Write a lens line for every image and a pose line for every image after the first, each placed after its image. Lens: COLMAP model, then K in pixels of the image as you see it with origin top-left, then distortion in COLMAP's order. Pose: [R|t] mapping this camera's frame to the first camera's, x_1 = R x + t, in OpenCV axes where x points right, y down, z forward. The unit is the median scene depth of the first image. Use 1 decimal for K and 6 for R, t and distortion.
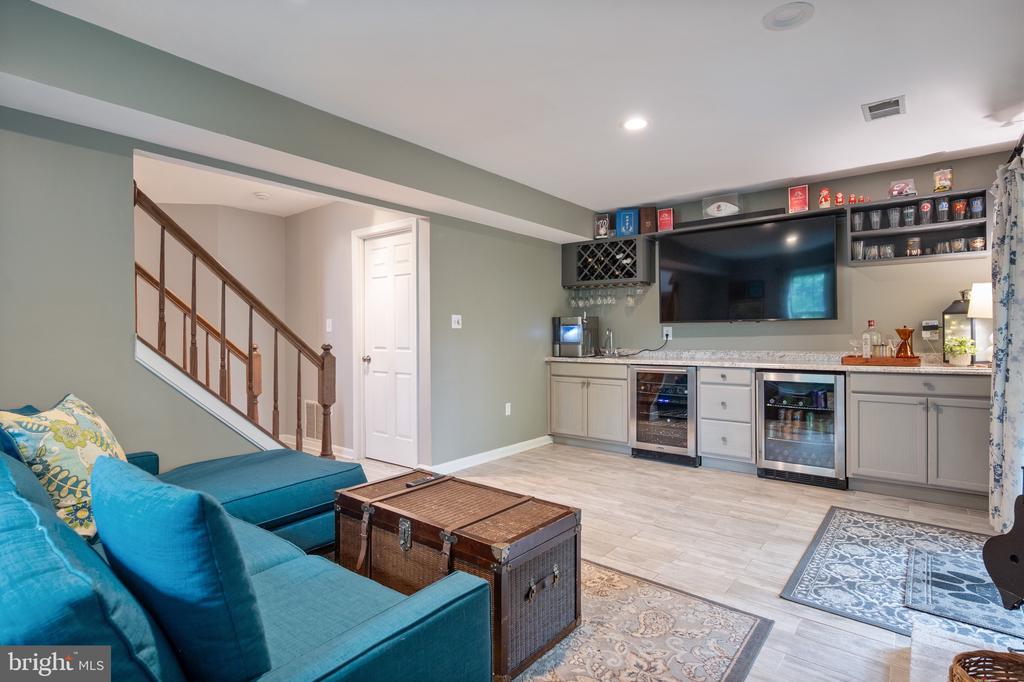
lens RADIAL K [[509.6, 0, 508.2], [0, 509.6, 335.6], [0, 0, 1]] dist [0.001382, -0.001316]
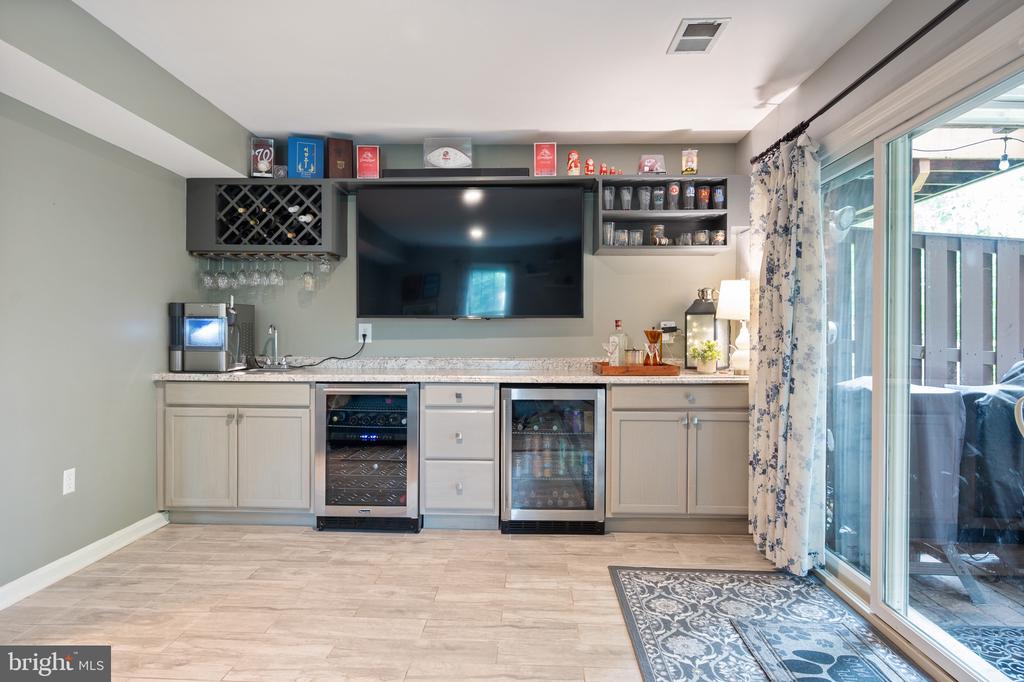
lens RADIAL K [[575.2, 0, 506.4], [0, 575.2, 338.3], [0, 0, 1]] dist [-0.004047, -0.000375]
pose [[0.801003, 0.004522, 0.598644, 0.007600], [-0.007157, 0.999972, 0.002022, -0.000665], [-0.598618, -0.005904, 0.801013, 0.361730]]
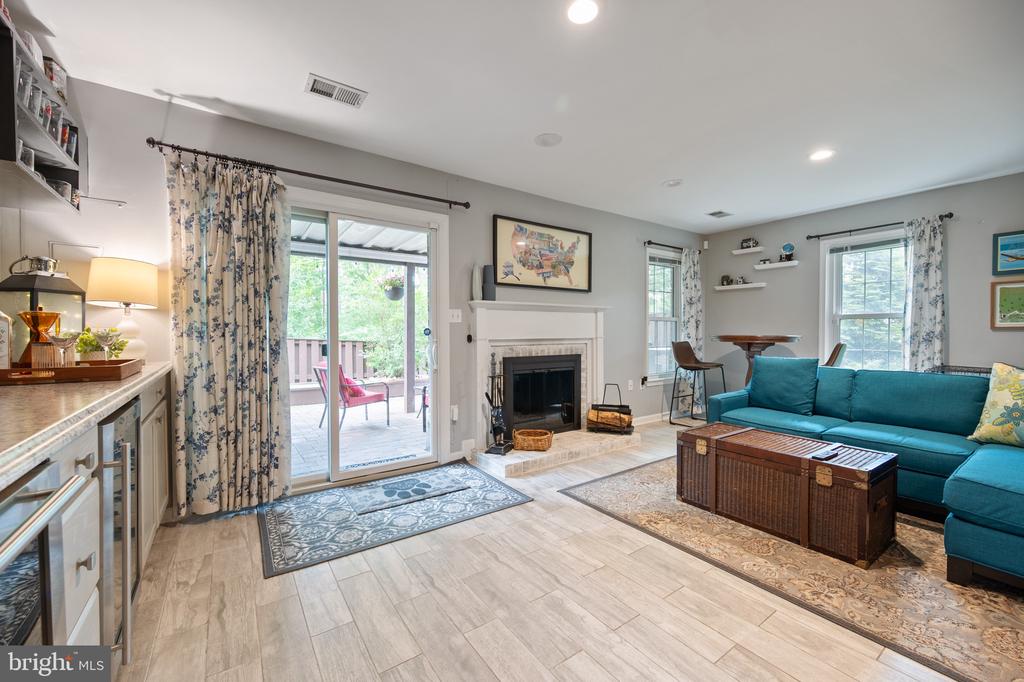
lens RADIAL K [[409.0, 0, 511.7], [0, 409.0, 340.5], [0, 0, 1]] dist [-0.001027, -0.000092]
pose [[-0.962262, 0.000360, 0.272124, 0.151873], [0.005222, 0.999839, 0.017142, 0.011998], [-0.272074, 0.017916, -0.962110, 1.236140]]
